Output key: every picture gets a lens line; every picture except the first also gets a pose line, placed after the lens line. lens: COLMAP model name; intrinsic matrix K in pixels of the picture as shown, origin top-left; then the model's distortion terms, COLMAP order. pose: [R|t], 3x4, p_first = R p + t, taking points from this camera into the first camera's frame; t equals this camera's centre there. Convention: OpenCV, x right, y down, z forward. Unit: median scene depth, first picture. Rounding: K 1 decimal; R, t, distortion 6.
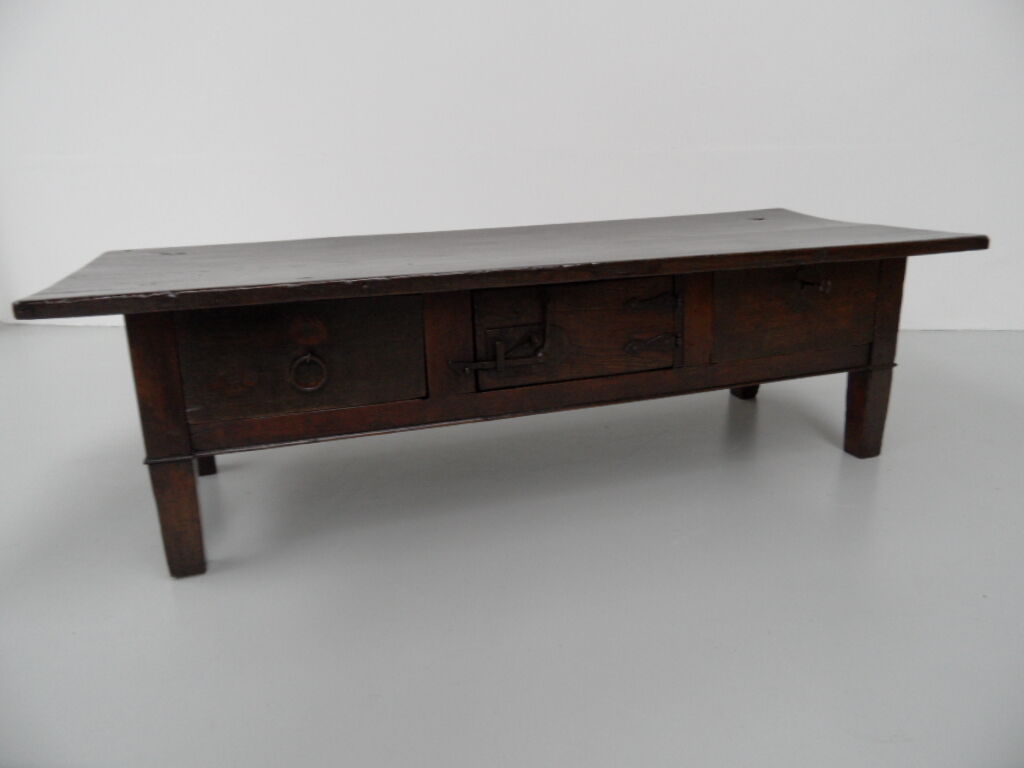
lens RADIAL K [[725.8, 0, 512.0], [0, 725.8, 384.0], [0, 0, 1]] dist [-0.004310, -0.004345]
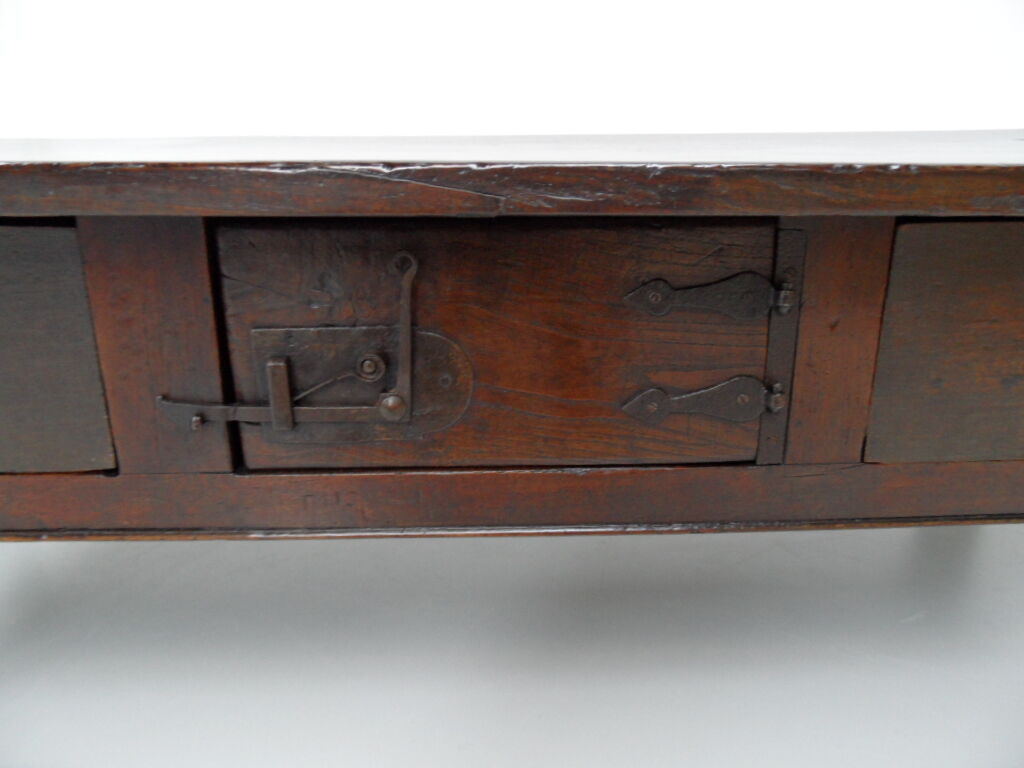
lens RADIAL K [[725.8, 0, 512.0], [0, 725.8, 384.0], [0, 0, 1]] dist [-0.004310, -0.004345]
pose [[0.957791, 0.116410, -0.262840, 0.198659], [-0.104278, 0.992755, 0.059696, -0.077312], [0.267885, -0.029768, 0.962991, 0.602121]]
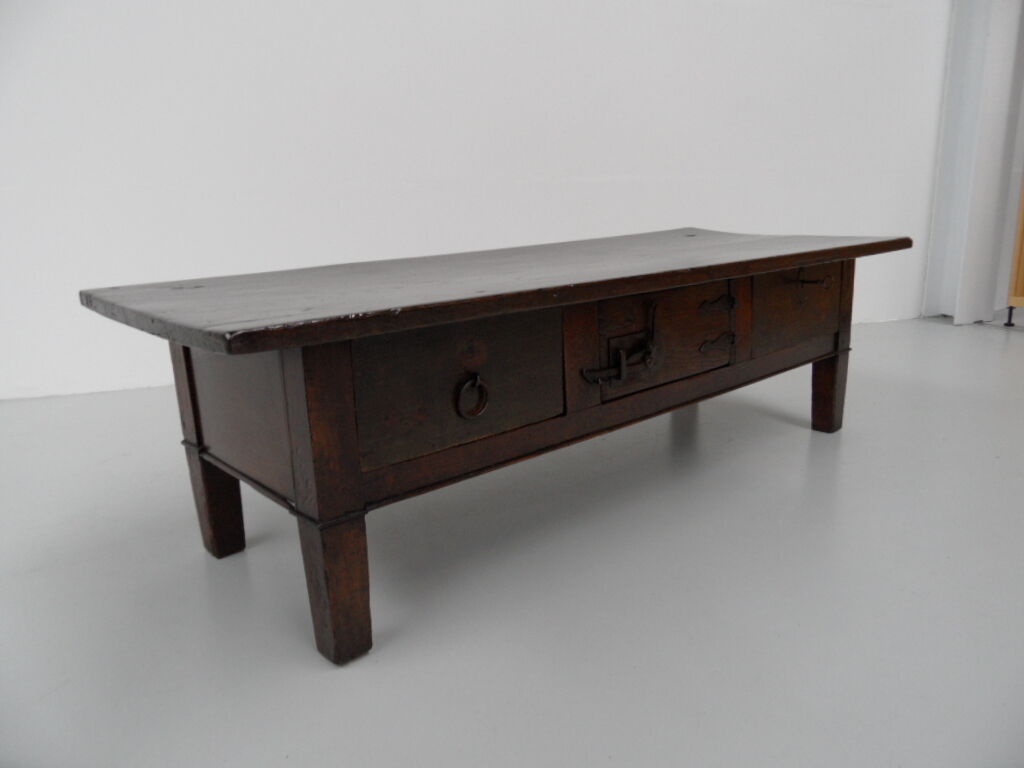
lens RADIAL K [[725.8, 0, 512.0], [0, 725.8, 384.0], [0, 0, 1]] dist [-0.004310, -0.004345]
pose [[0.923446, -0.101986, 0.369928, -0.491534], [0.124365, 0.991543, -0.037091, 0.005667], [-0.363017, 0.080258, 0.928320, 0.123362]]
